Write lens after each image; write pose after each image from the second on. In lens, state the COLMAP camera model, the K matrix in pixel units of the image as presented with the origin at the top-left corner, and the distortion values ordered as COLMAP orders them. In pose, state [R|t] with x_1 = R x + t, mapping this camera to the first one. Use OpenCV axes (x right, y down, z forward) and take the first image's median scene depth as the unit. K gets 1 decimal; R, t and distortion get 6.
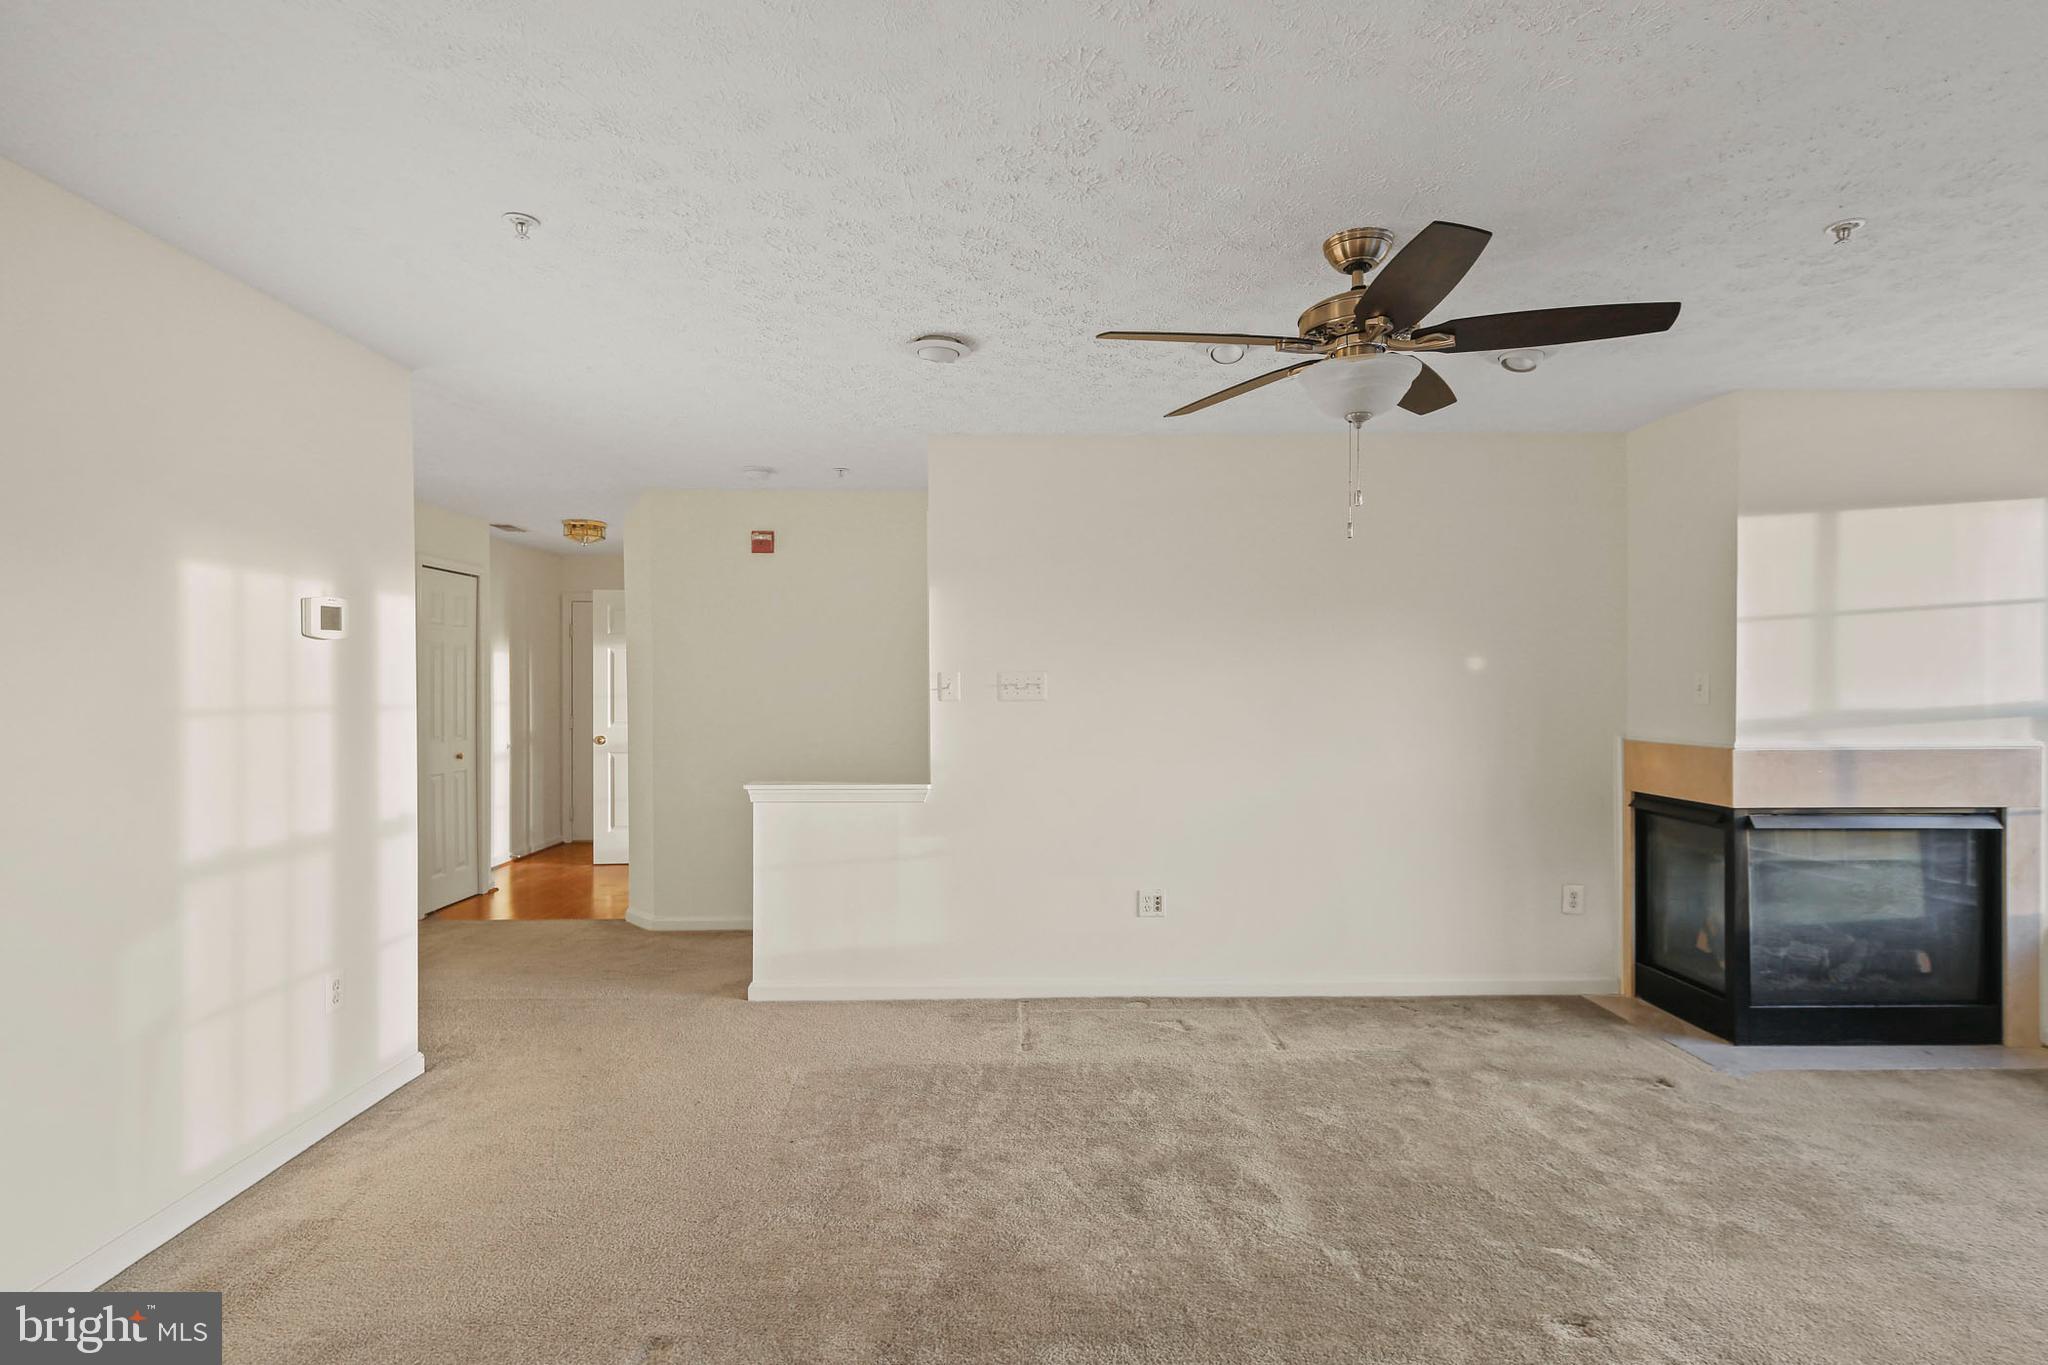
lens RADIAL K [[978.0, 0, 1035.9], [0, 978.0, 696.1], [0, 0, 1]] dist [0.024999, -0.008163]
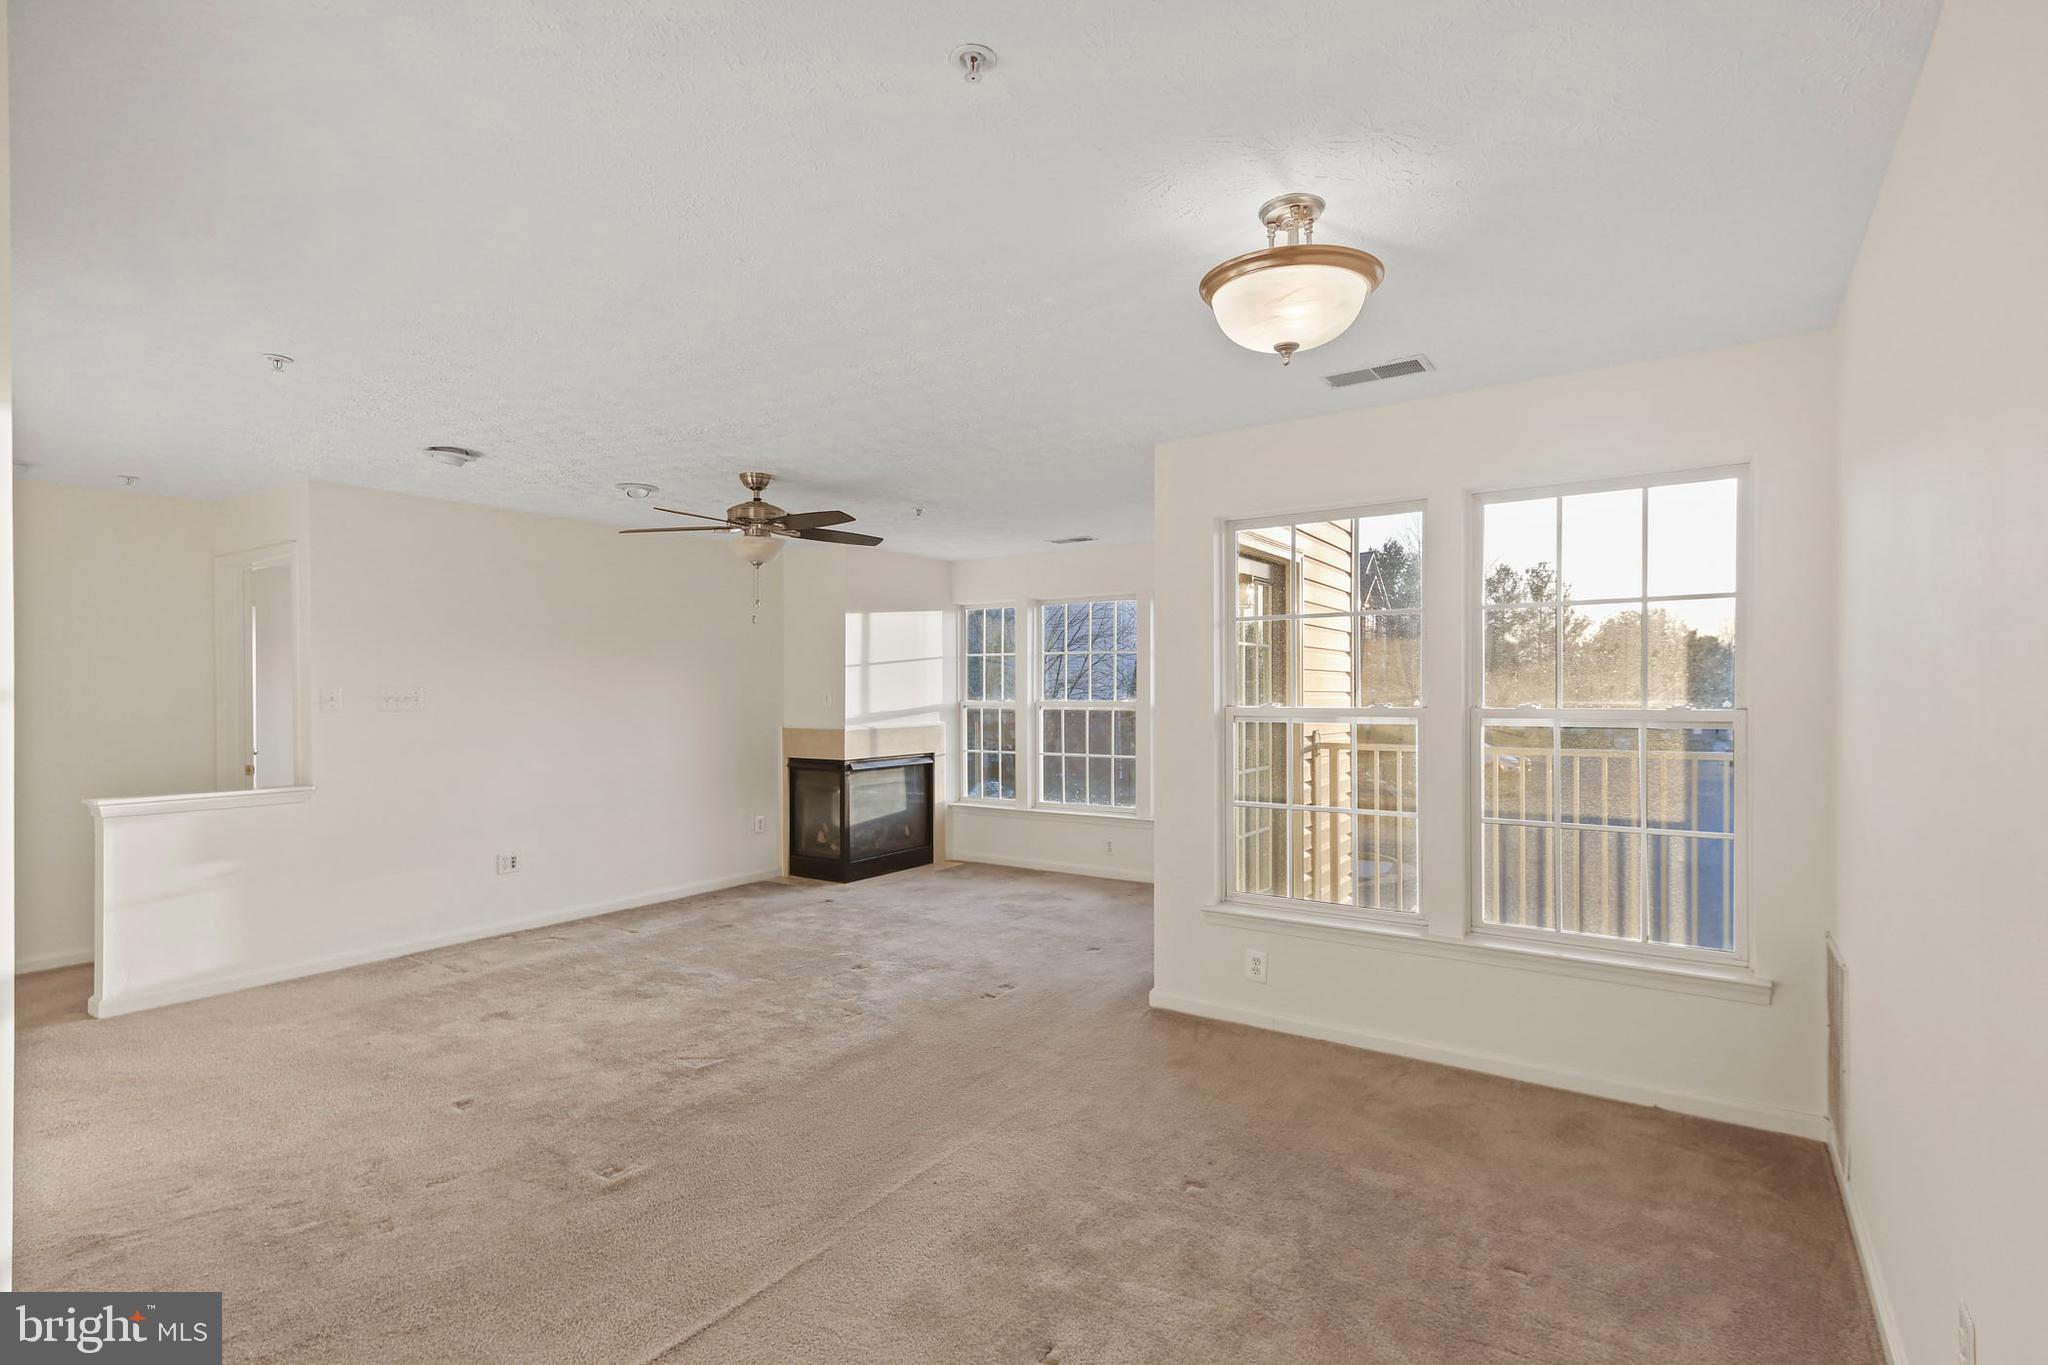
lens RADIAL K [[978.0, 0, 1035.9], [0, 978.0, 696.1], [0, 0, 1]] dist [0.024999, -0.008163]
pose [[0.564628, -0.001865, 0.825343, -0.655106], [0.011574, 0.999917, -0.005658, 0.003015], [-0.825264, 0.012748, 0.564603, -0.387735]]
